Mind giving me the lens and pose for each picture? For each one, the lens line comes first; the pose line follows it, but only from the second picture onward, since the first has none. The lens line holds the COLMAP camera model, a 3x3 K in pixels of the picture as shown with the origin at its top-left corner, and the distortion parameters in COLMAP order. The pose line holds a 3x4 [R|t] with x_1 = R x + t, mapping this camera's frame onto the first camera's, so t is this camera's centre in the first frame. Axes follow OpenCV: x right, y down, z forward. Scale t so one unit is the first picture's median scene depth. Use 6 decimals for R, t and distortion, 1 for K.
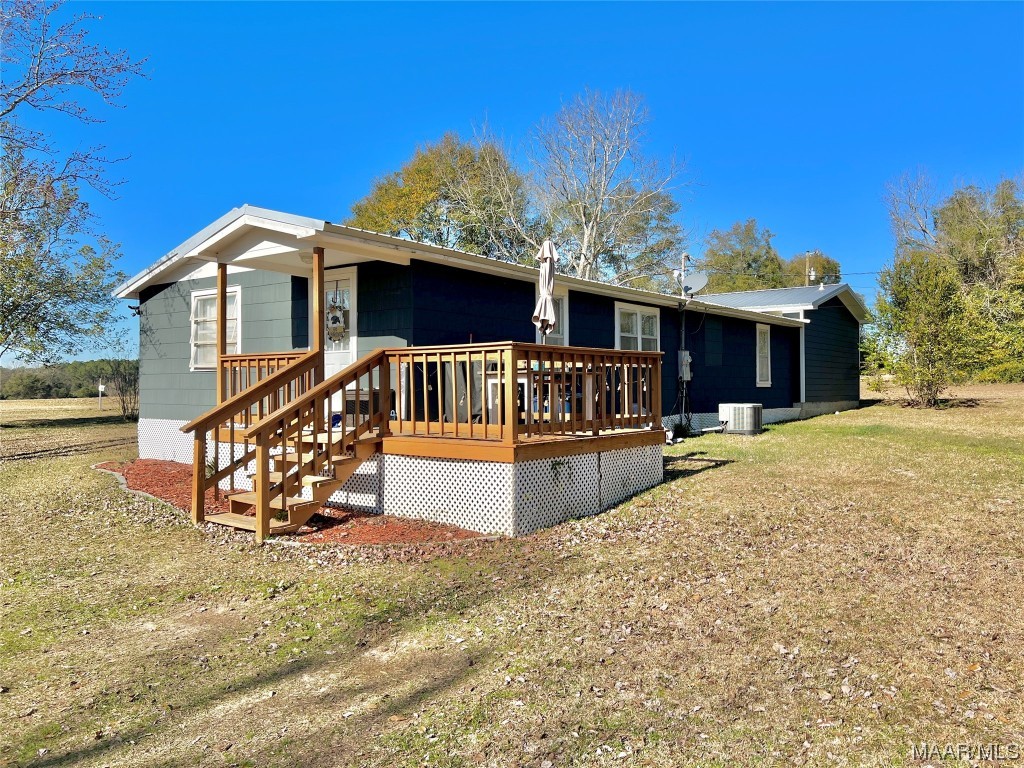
lens RADIAL K [[775.0, 0, 512.3], [0, 775.0, 382.3], [0, 0, 1]] dist [0.052934, 0.001067]
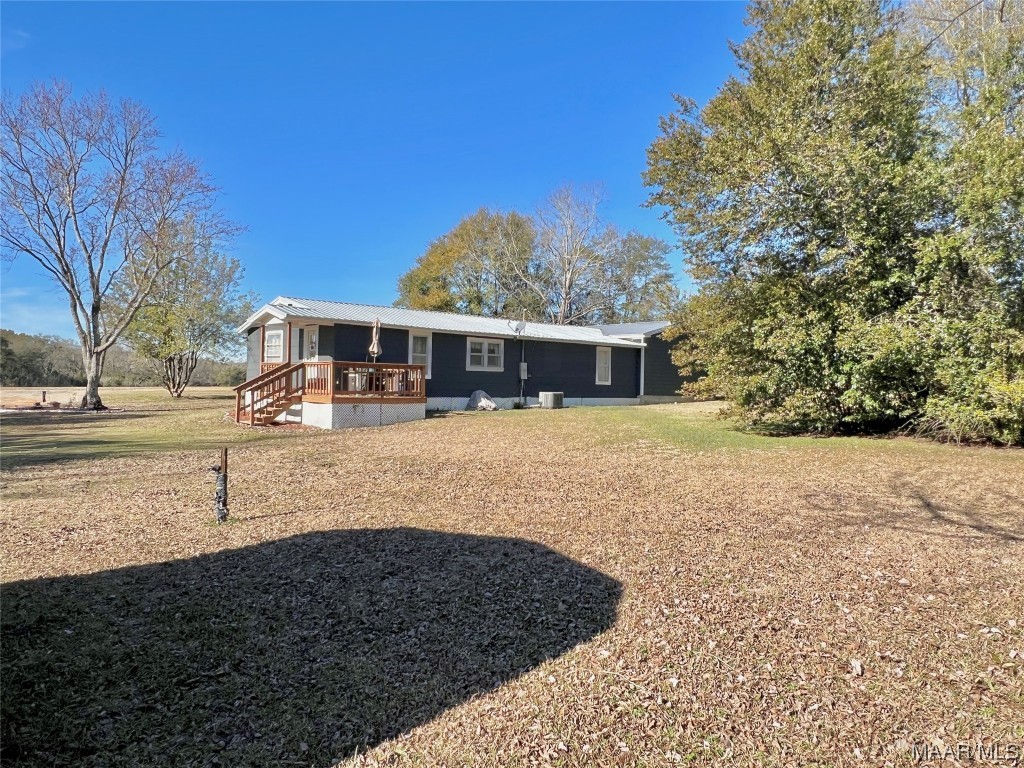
lens RADIAL K [[706.5, 0, 511.9], [0, 706.5, 380.6], [0, 0, 1]] dist [-0.000482, 0.000304]
pose [[0.983784, 0.021952, -0.178008, 0.384298], [-0.022148, 0.999754, 0.000885, 0.000455], [0.177983, 0.003072, 0.984029, -0.498266]]
